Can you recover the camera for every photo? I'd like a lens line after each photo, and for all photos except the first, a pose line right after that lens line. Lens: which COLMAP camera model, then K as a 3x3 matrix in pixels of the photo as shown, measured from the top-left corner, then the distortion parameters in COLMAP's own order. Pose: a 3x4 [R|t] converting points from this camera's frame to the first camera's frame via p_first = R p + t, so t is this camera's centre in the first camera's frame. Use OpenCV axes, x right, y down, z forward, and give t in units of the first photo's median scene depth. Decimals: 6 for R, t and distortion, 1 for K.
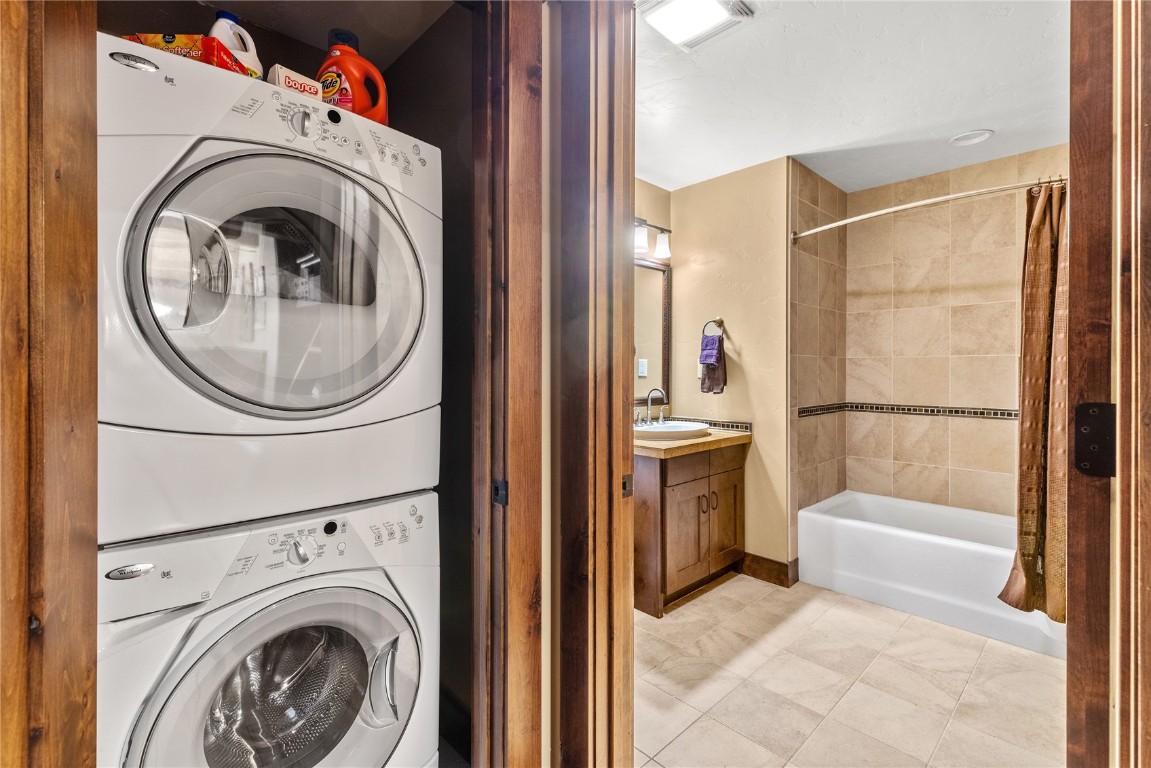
lens RADIAL K [[519.0, 0, 576.3], [0, 519.0, 376.4], [0, 0, 1]] dist [0.006915, -0.000764]
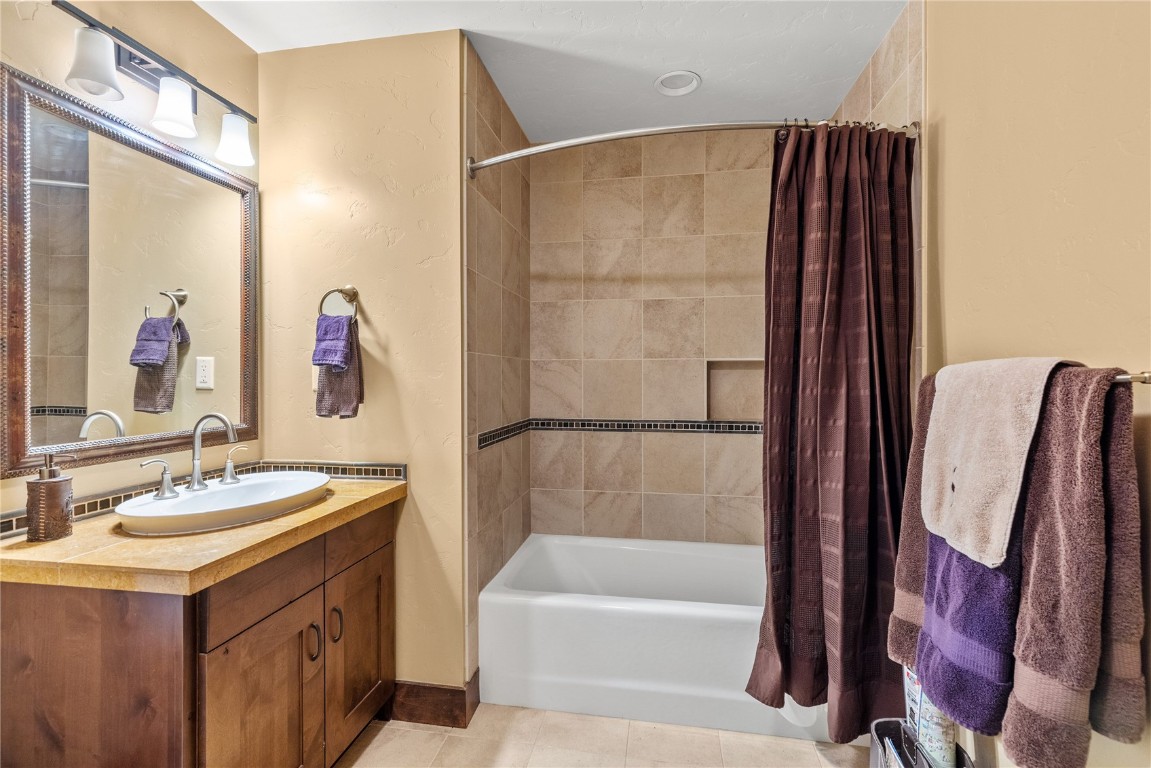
lens RADIAL K [[519.0, 0, 576.3], [0, 519.0, 376.4], [0, 0, 1]] dist [0.006915, -0.000764]
pose [[0.802512, -0.000592, 0.596636, 0.133807], [0.008734, 0.999904, -0.010756, -0.003688], [-0.596572, 0.013843, 0.802440, 0.391015]]
